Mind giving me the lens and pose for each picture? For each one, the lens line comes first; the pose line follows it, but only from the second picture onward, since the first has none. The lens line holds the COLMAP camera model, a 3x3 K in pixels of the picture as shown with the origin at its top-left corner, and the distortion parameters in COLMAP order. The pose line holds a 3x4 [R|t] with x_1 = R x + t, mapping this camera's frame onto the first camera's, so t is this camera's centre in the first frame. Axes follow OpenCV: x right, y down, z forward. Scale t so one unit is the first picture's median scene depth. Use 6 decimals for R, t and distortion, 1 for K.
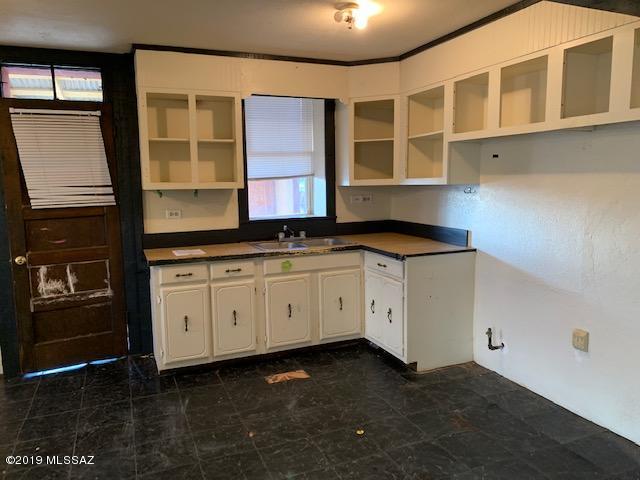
lens RADIAL K [[478.8, 0, 320.0], [0, 478.8, 240.0], [0, 0, 1]] dist [-0.000932, -0.005146]
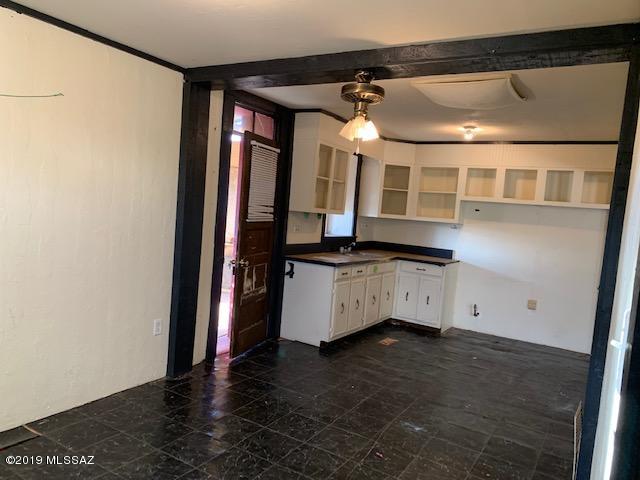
lens RADIAL K [[469.2, 0, 320.0], [0, 469.2, 240.0], [0, 0, 1]] dist [0.022110, -0.000613]
pose [[0.804546, 0.045238, 0.592165, -1.097168], [-0.021773, 0.998671, -0.046712, 0.034528], [-0.593491, 0.024689, 0.804462, -0.087983]]
